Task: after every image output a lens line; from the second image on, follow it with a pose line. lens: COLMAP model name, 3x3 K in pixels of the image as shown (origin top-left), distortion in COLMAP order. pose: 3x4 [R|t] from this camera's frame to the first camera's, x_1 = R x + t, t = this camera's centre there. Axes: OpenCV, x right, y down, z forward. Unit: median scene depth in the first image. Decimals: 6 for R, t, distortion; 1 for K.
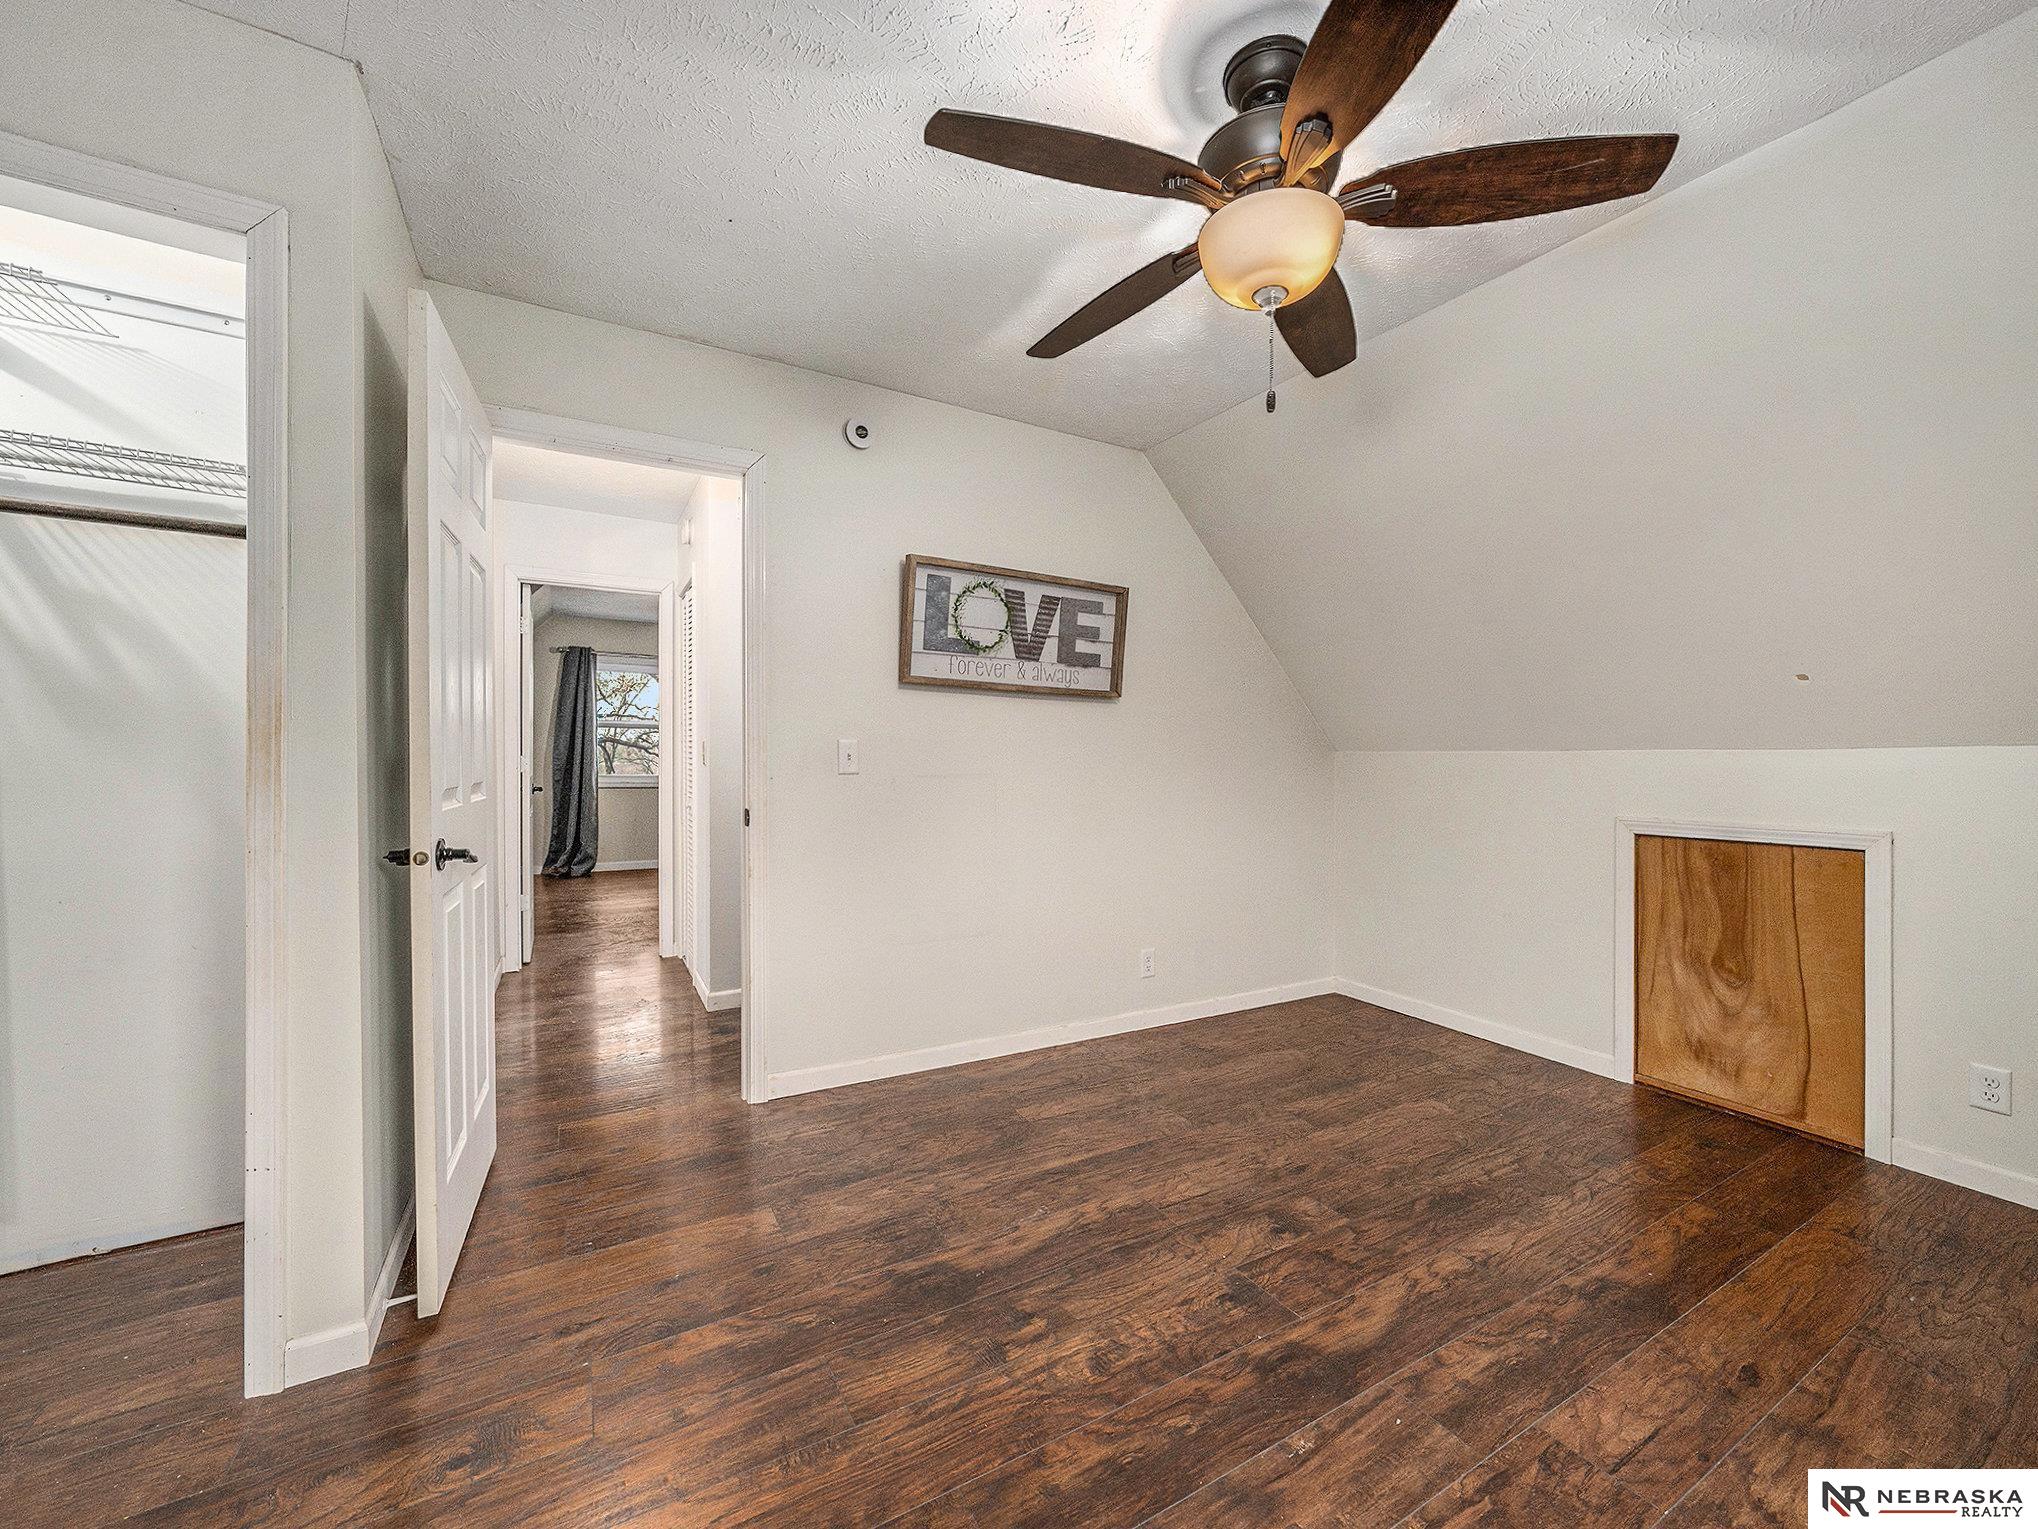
lens RADIAL K [[810.2, 0, 1033.6], [0, 810.2, 758.5], [0, 0, 1]] dist [-0.003779, -0.000119]
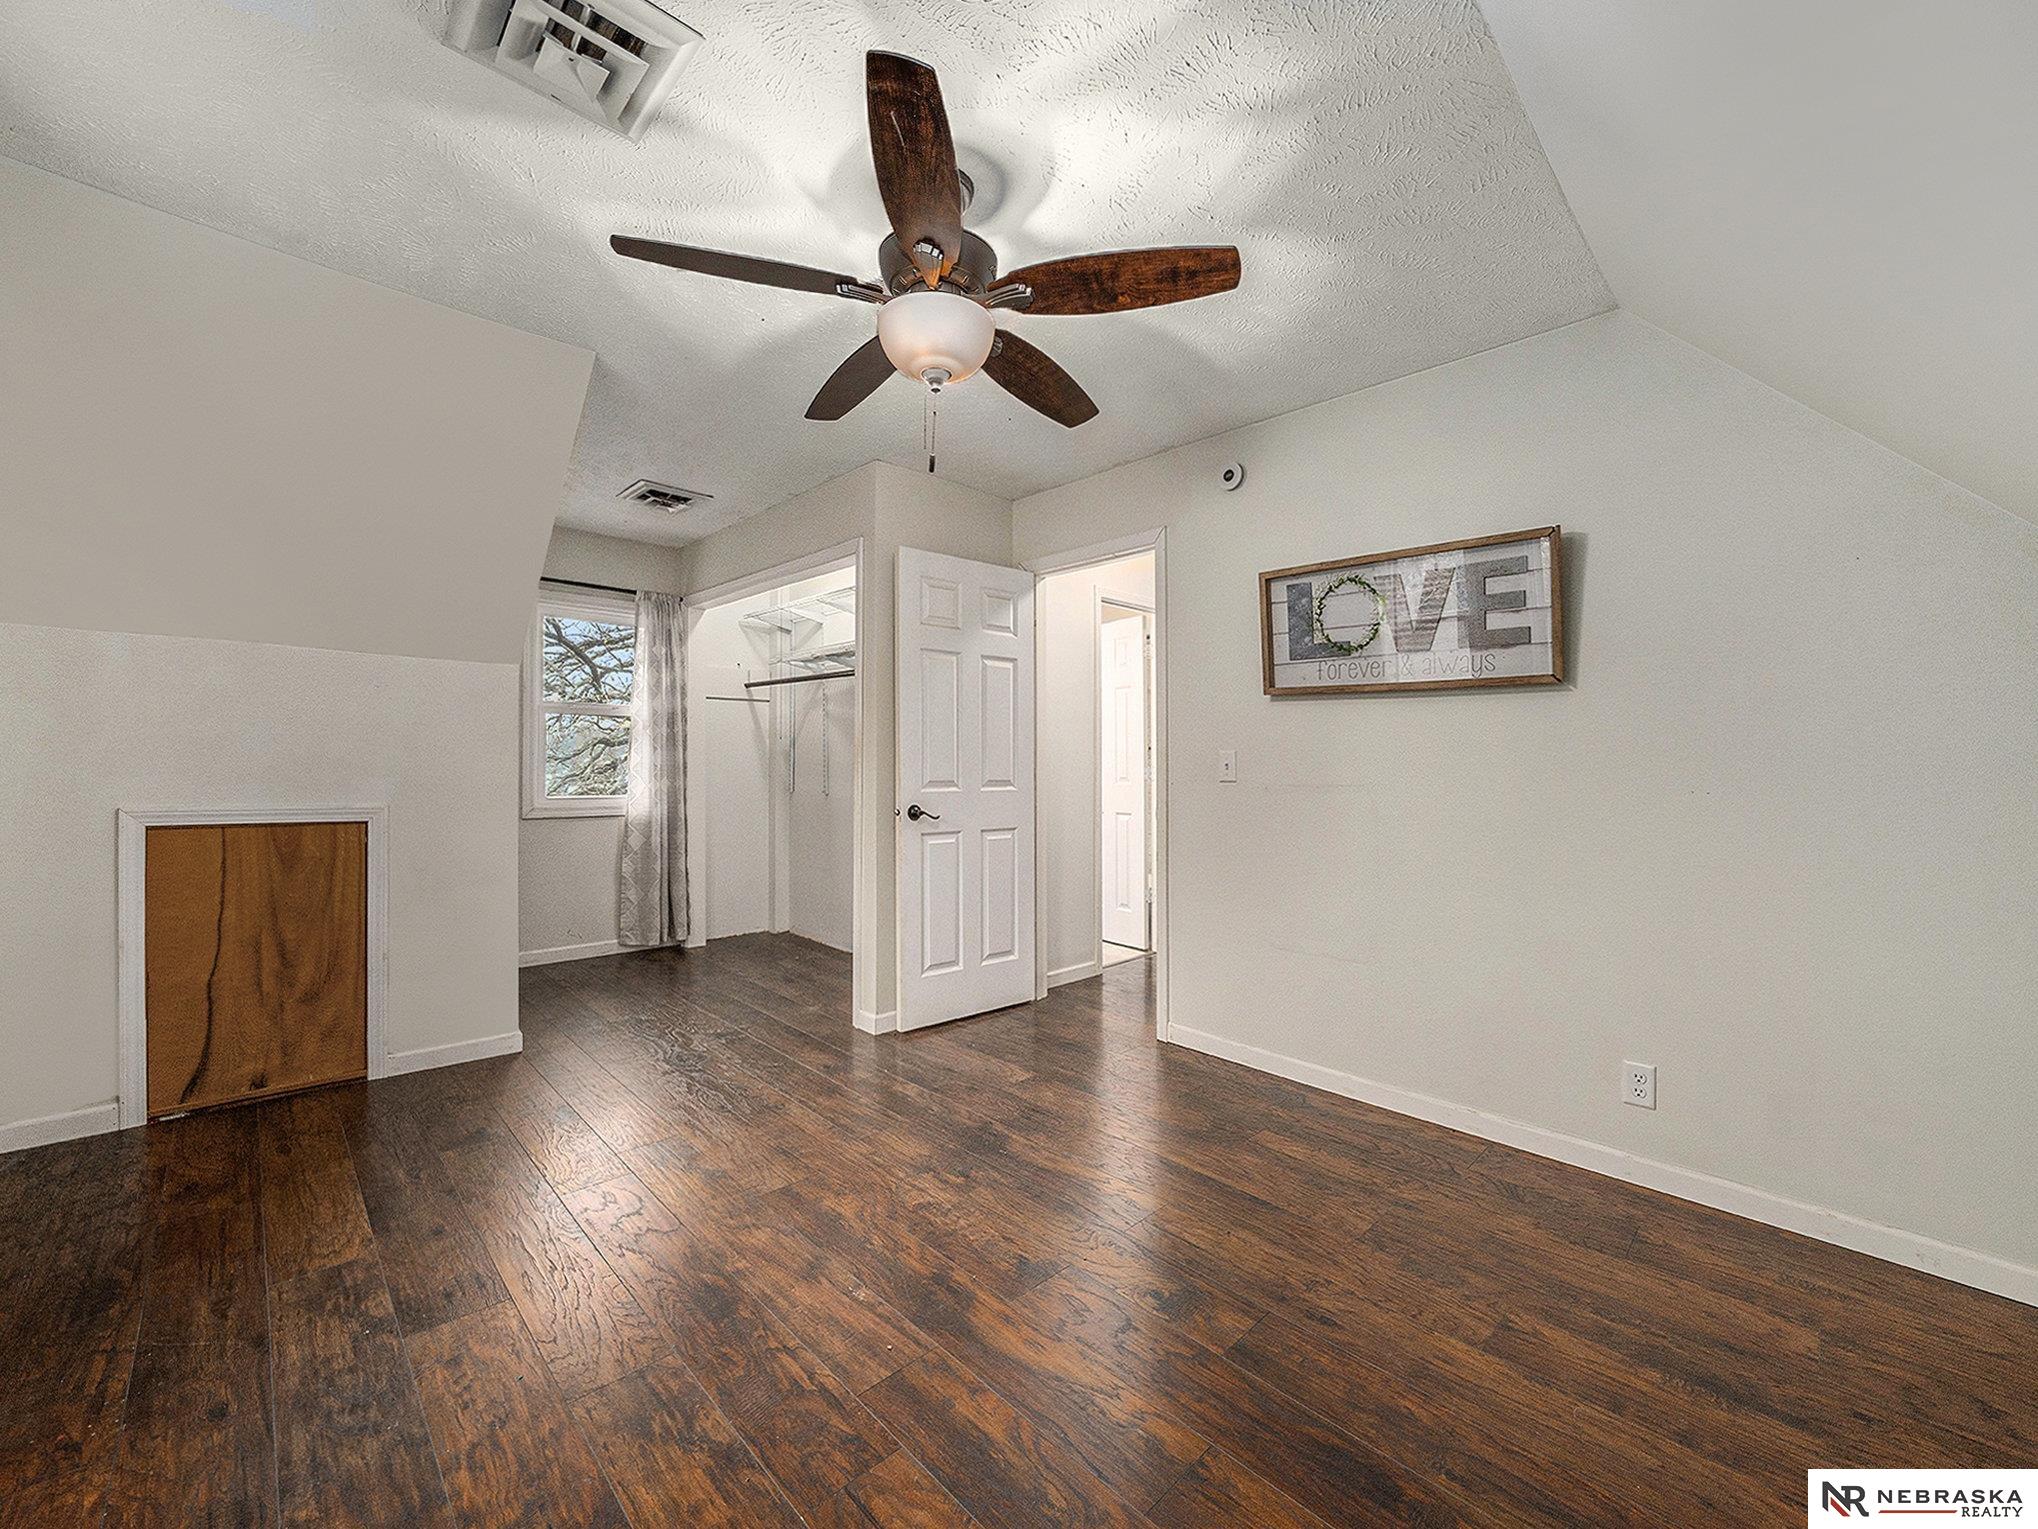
lens RADIAL K [[810.5, 0, 1017.9], [0, 810.5, 772.5], [0, 0, 1]] dist [-0.018917, -0.000026]
pose [[0.249279, 0.004197, -0.968423, 0.755418], [-0.007495, 0.999969, 0.002404, 0.005147], [0.968403, 0.006659, 0.249303, 0.424027]]
